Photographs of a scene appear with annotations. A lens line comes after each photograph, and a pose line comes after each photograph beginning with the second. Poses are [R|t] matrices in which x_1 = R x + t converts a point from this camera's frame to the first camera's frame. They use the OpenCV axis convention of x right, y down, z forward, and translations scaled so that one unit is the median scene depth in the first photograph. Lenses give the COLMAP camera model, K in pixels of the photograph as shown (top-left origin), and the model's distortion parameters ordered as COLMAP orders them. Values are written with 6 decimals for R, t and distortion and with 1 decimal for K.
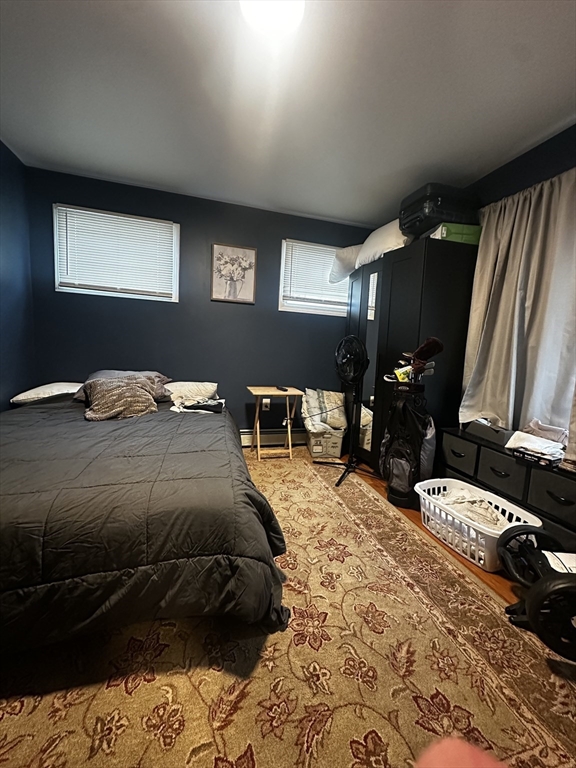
lens RADIAL K [[305.7, 0, 289.1], [0, 305.7, 384.0], [0, 0, 1]] dist [-0.002283, 0.001092]
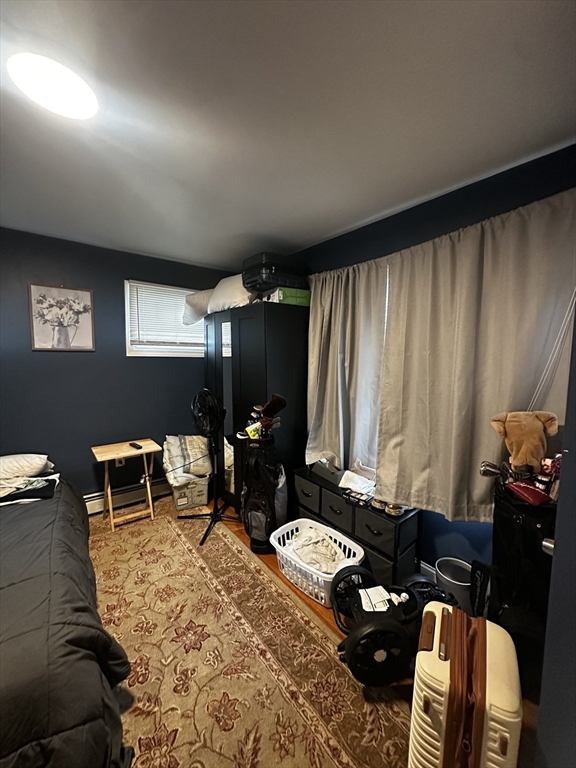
lens RADIAL K [[305.7, 0, 288.2], [0, 305.7, 385.0], [0, 0, 1]] dist [-0.002283, 0.001092]
pose [[0.924324, -0.074297, 0.374307, 0.097853], [0.077936, 0.996944, 0.005430, -0.187515], [-0.373566, 0.024153, 0.927289, -0.035847]]
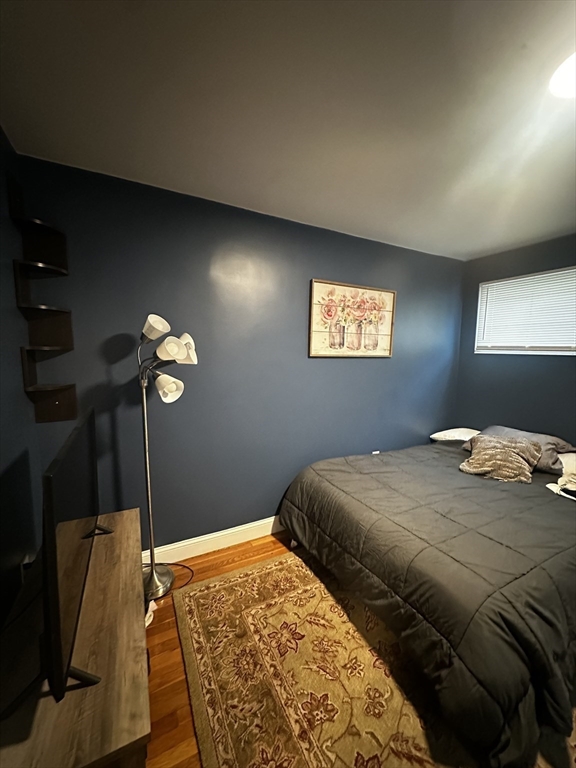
lens RADIAL K [[305.7, 0, 287.9], [0, 305.7, 380.3], [0, 0, 1]] dist [-0.002283, 0.001092]
pose [[0.192247, 0.048421, -0.980151, 0.365197], [-0.106583, 0.993904, 0.028195, -0.187220], [0.975541, 0.099047, 0.196236, 0.051688]]
